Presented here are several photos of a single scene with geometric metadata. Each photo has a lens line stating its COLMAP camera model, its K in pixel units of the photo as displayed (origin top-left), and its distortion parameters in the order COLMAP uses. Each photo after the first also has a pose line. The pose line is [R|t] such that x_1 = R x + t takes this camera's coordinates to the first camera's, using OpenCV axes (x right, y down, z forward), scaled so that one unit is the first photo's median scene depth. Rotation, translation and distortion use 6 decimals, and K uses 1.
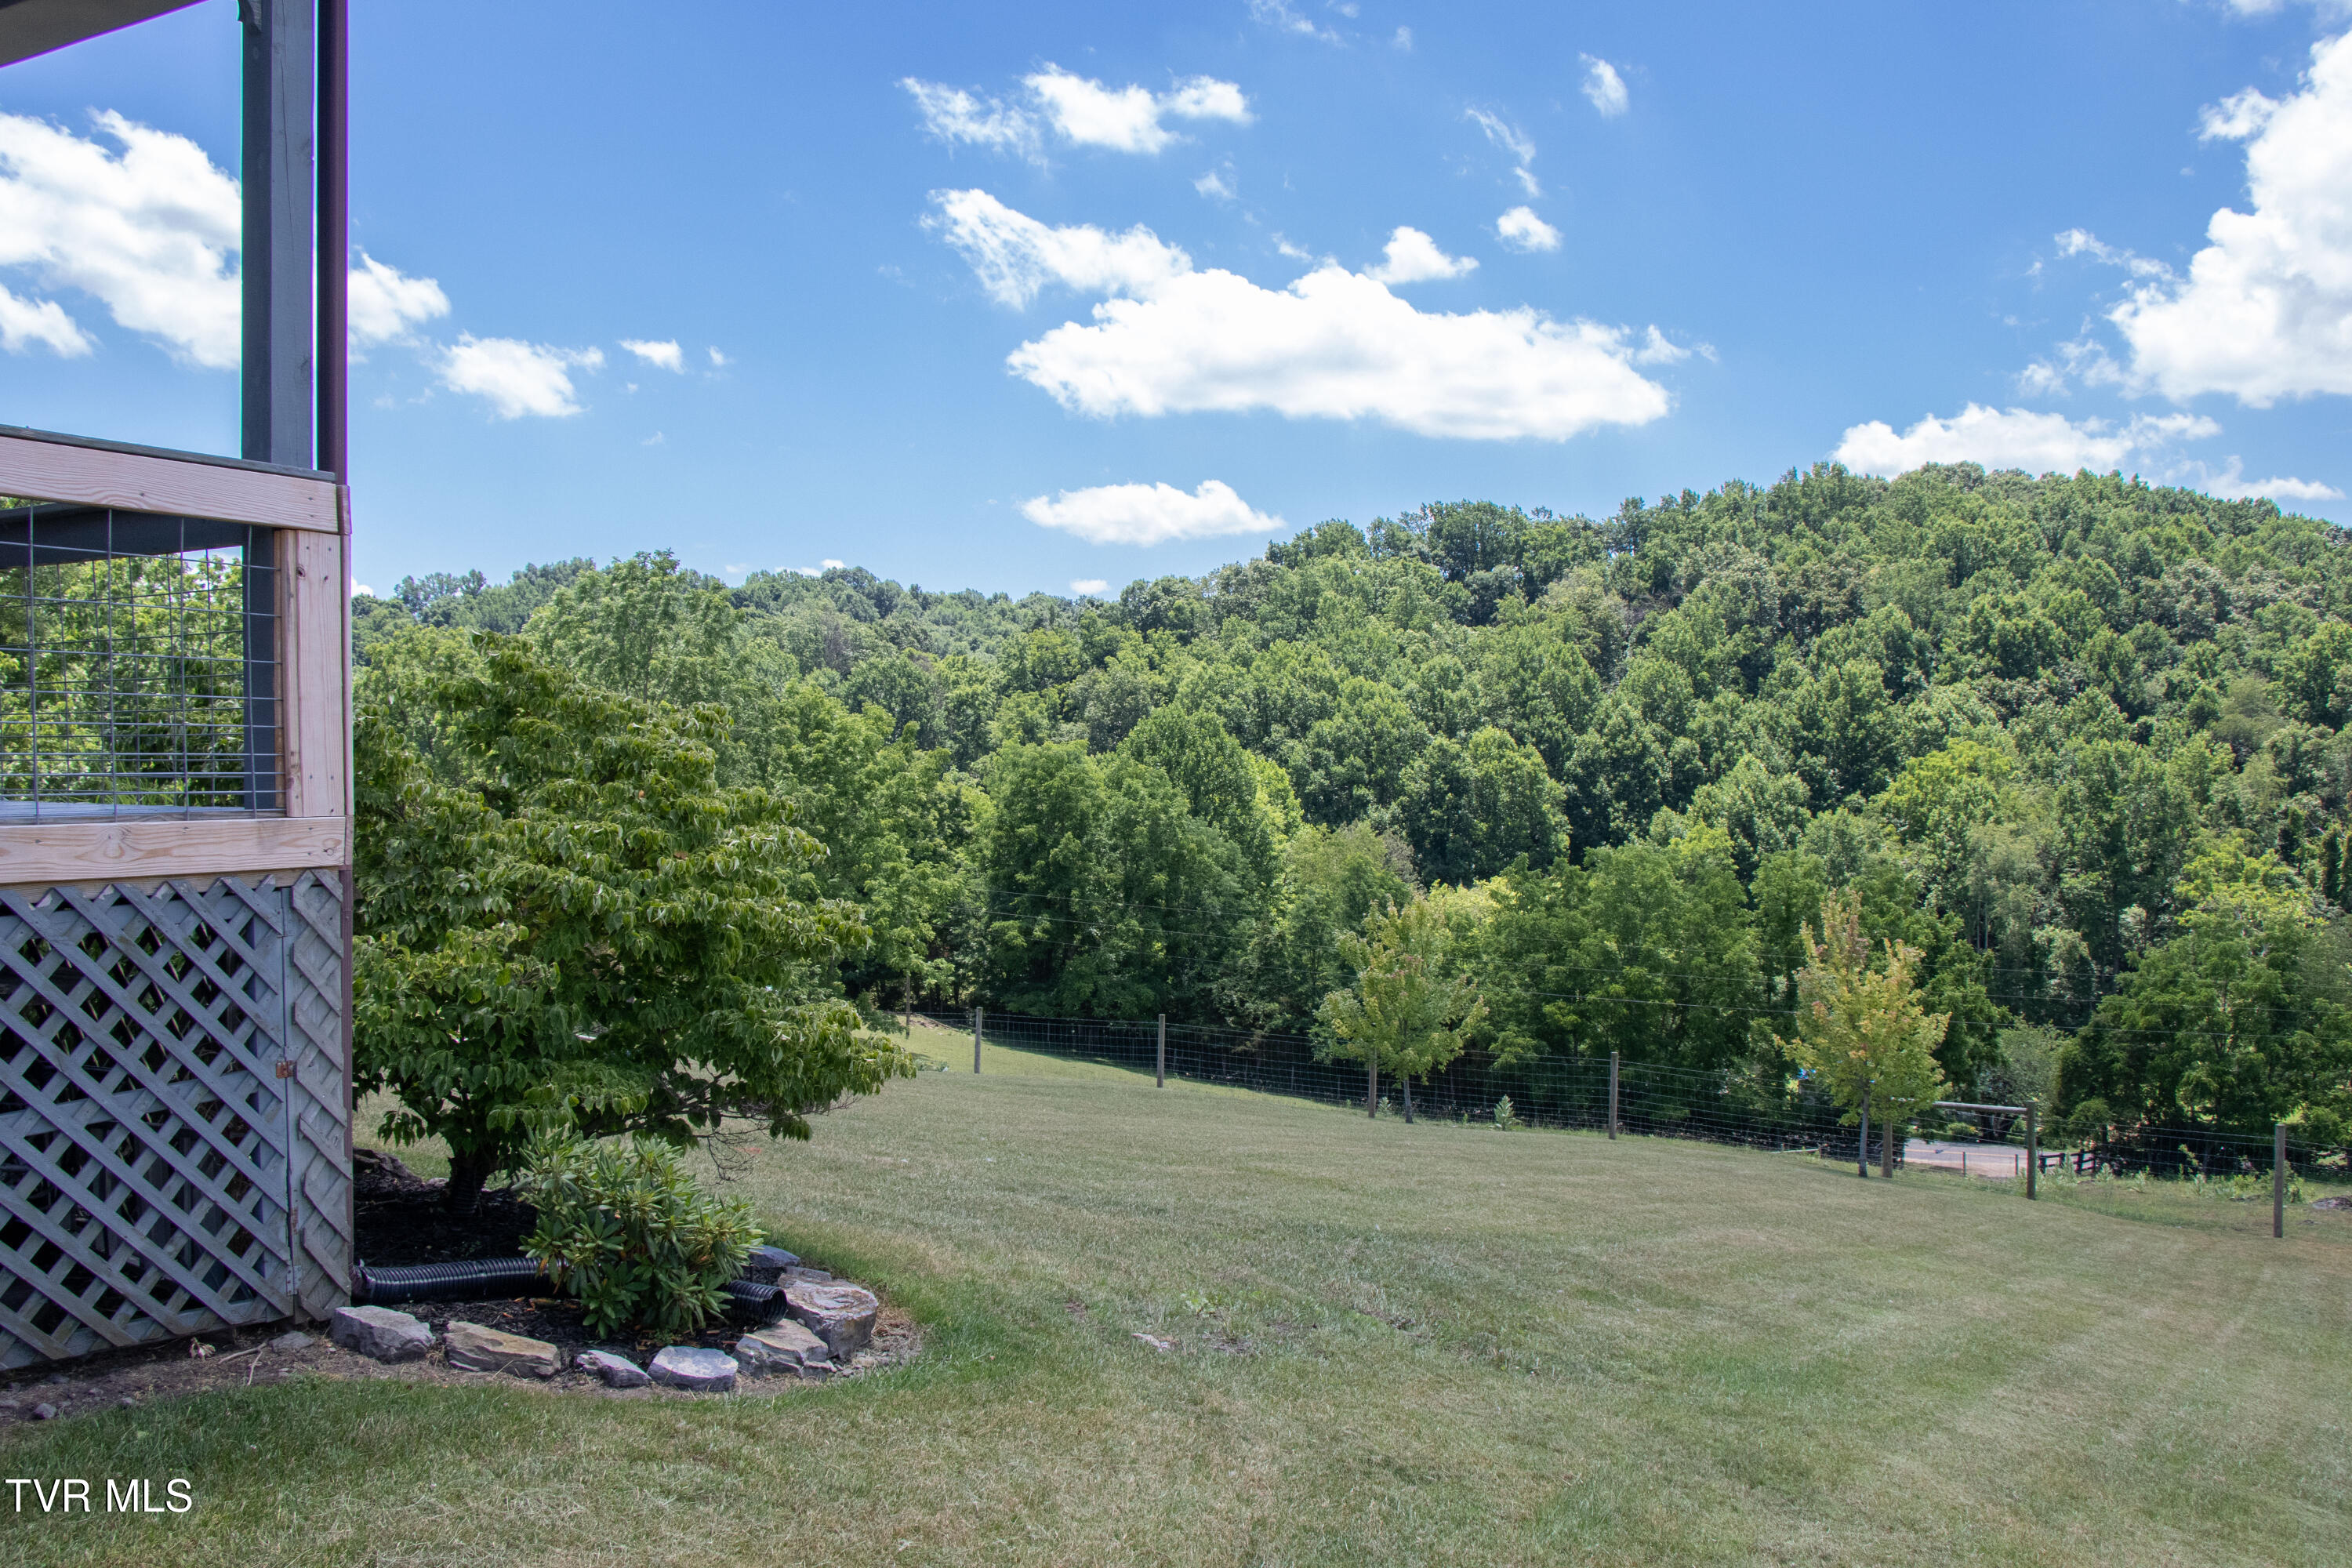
lens RADIAL K [[1942.0, 0, 1183.9], [0, 1942.0, 877.8], [0, 0, 1]] dist [-0.181734, 0.161457]
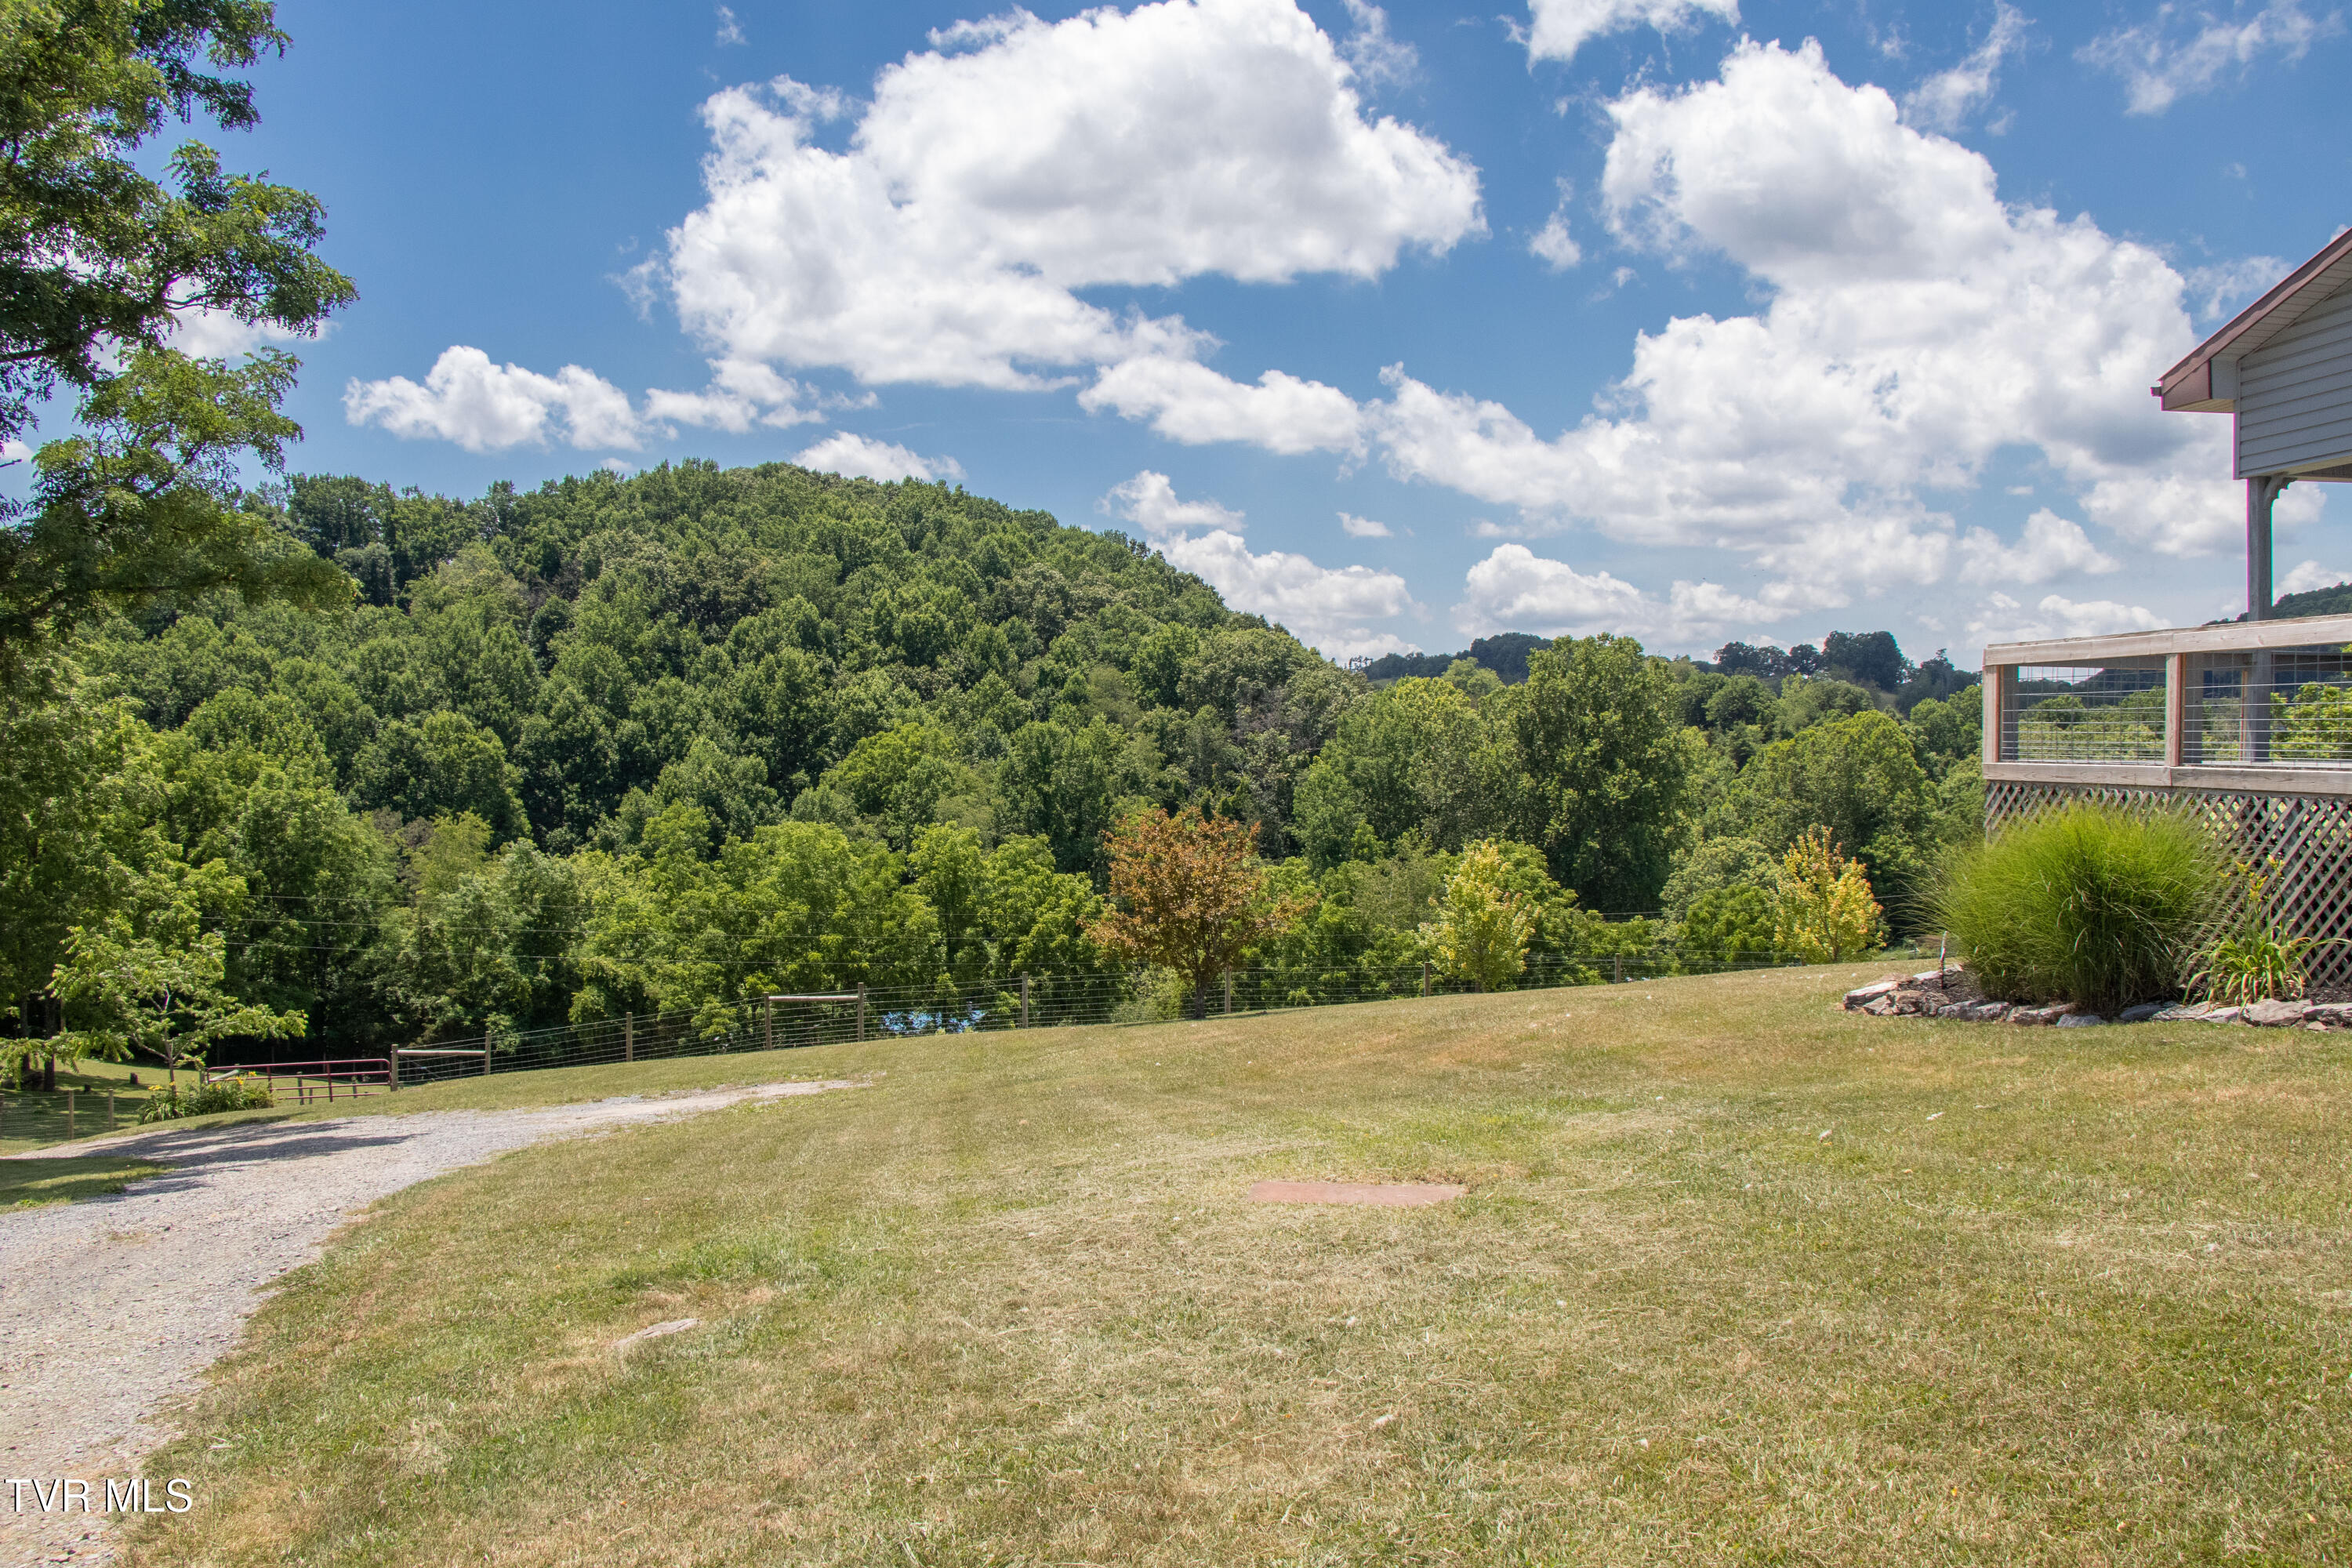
lens RADIAL K [[1942.0, 0, 1167.4], [0, 1942.0, 791.9], [0, 0, 1]] dist [-0.181734, 0.161457]
pose [[0.792419, -0.018016, 0.609711, -0.135652], [0.039130, 0.999006, -0.021336, -0.001595], [-0.608721, 0.040765, 0.792337, 0.011669]]
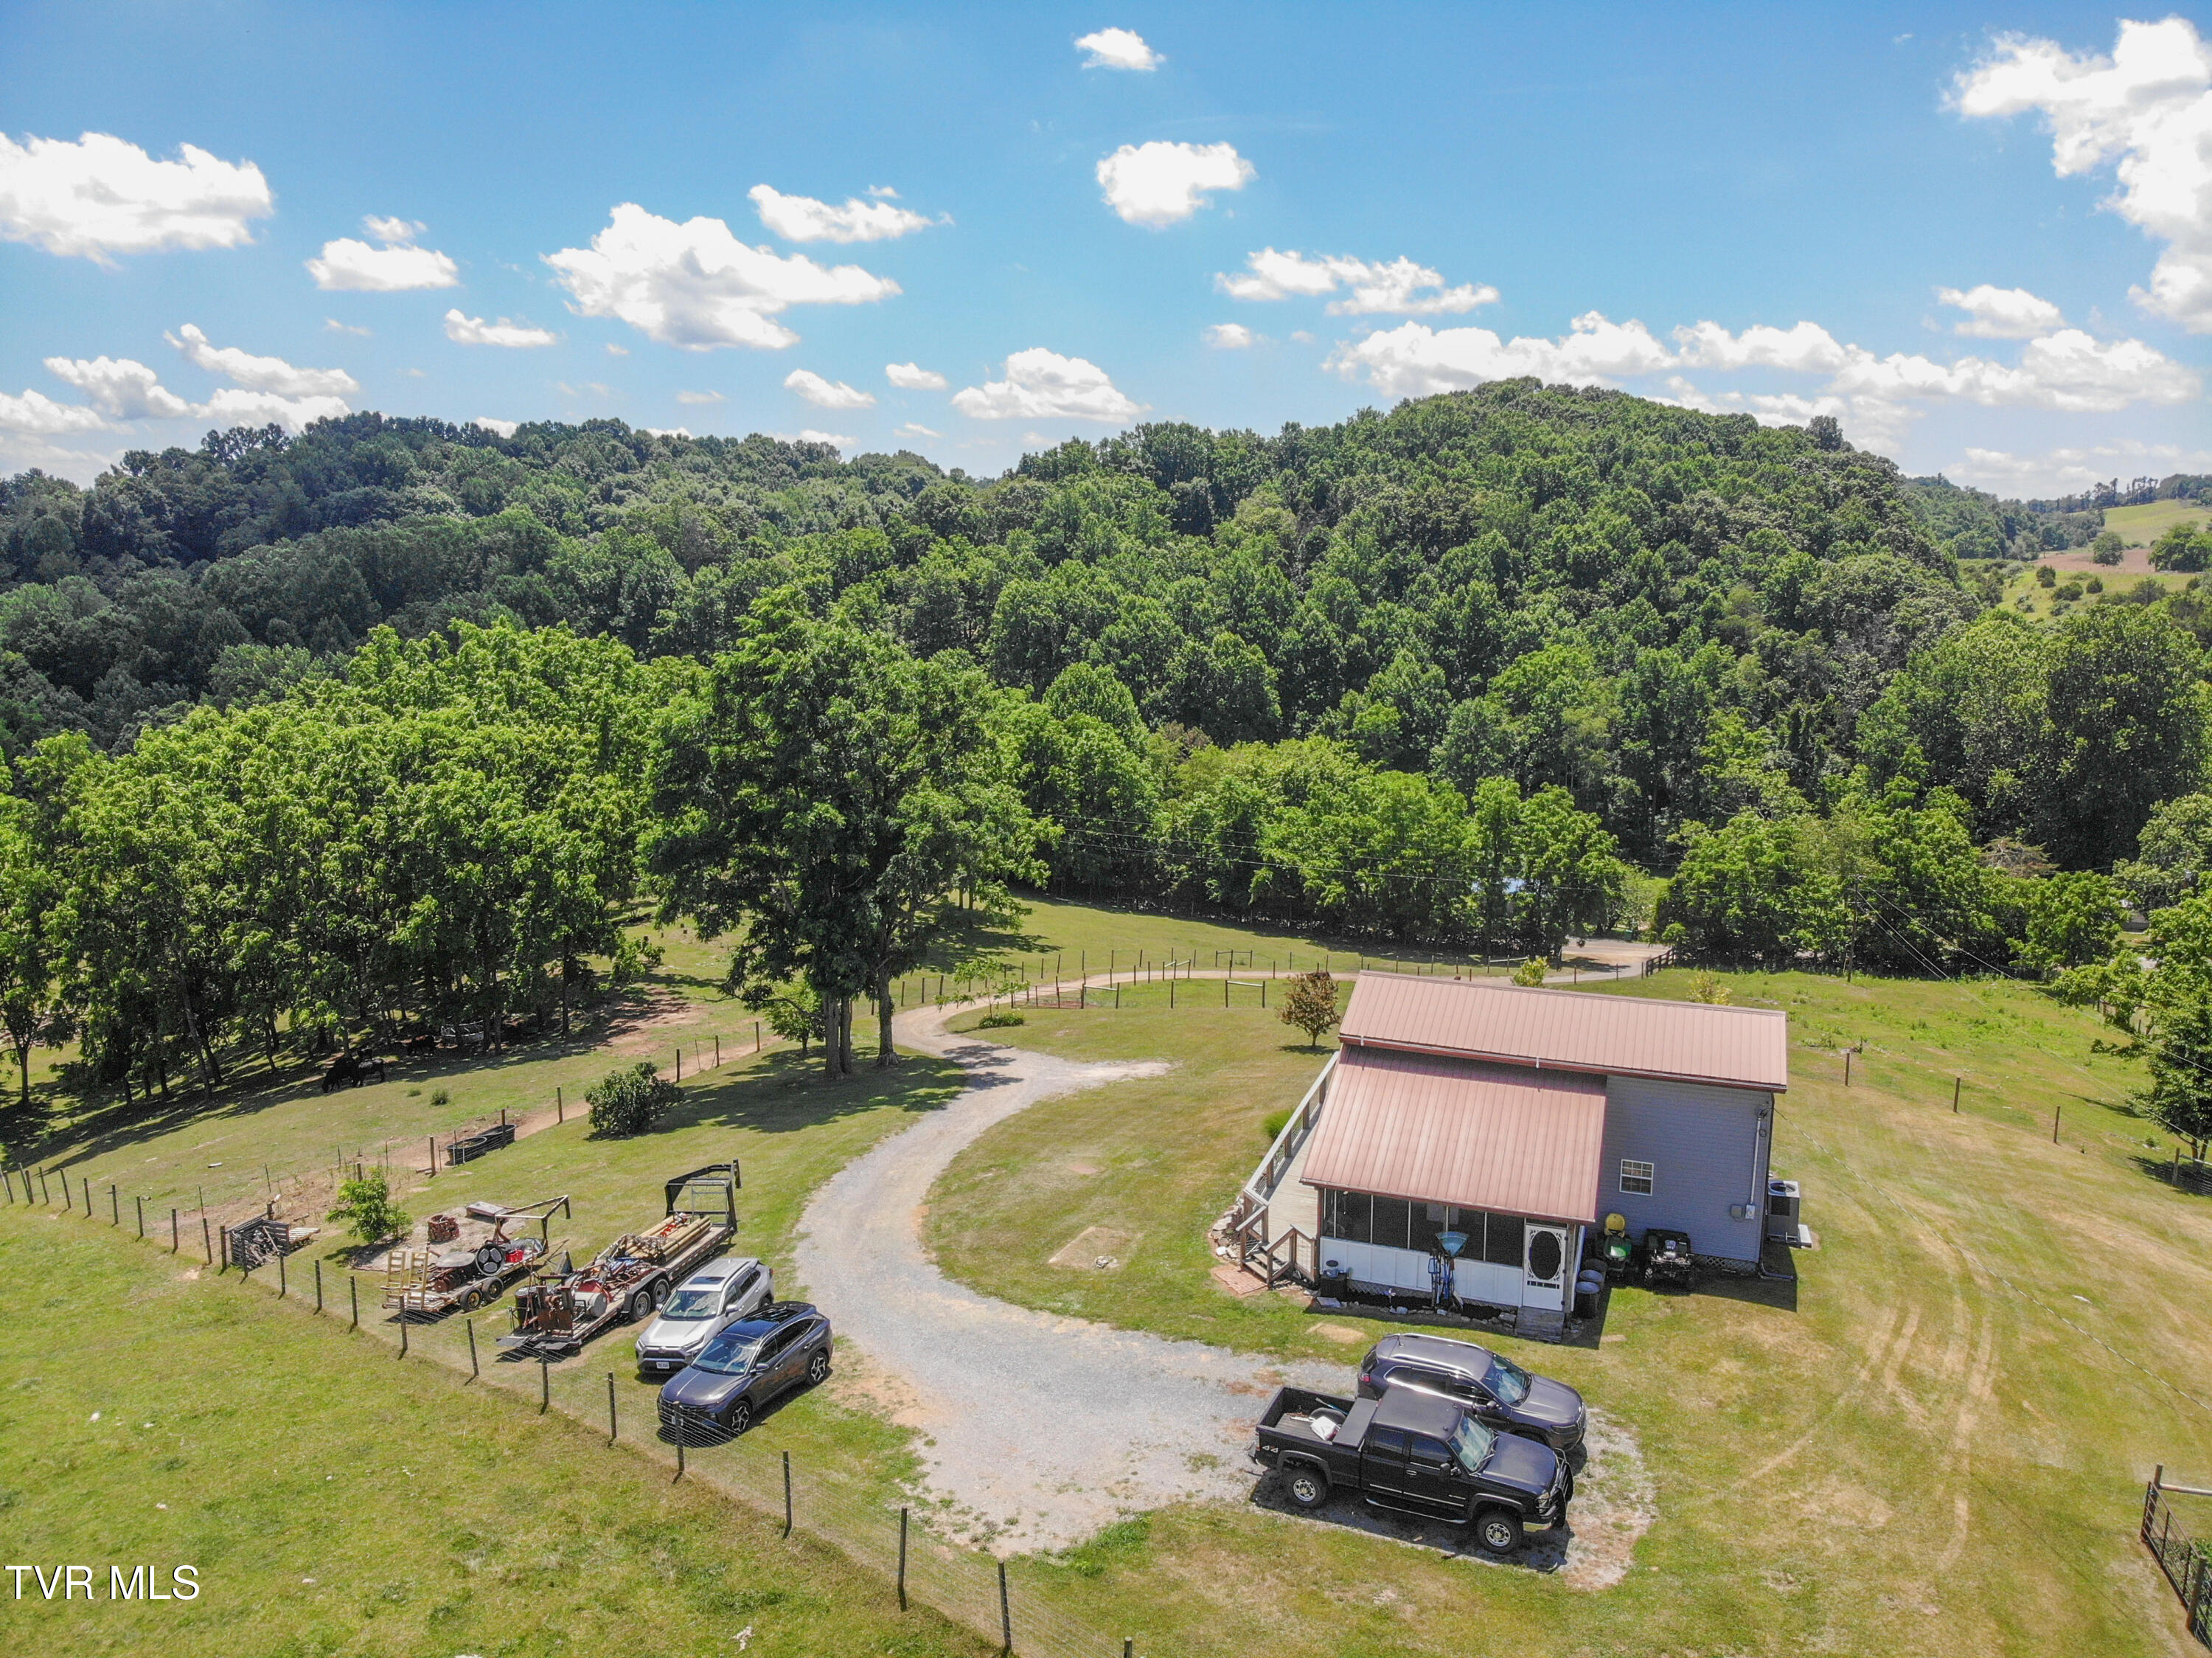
lens RADIAL K [[1615.3, 0, 1082.0], [0, 1615.3, 859.1], [0, 0, 1]] dist [0.070941, -0.177519]
pose [[0.986753, -0.033575, 0.158719, -0.142552], [0.011790, 0.990604, 0.136250, -0.072737], [-0.161802, -0.132573, 0.977878, -0.186201]]
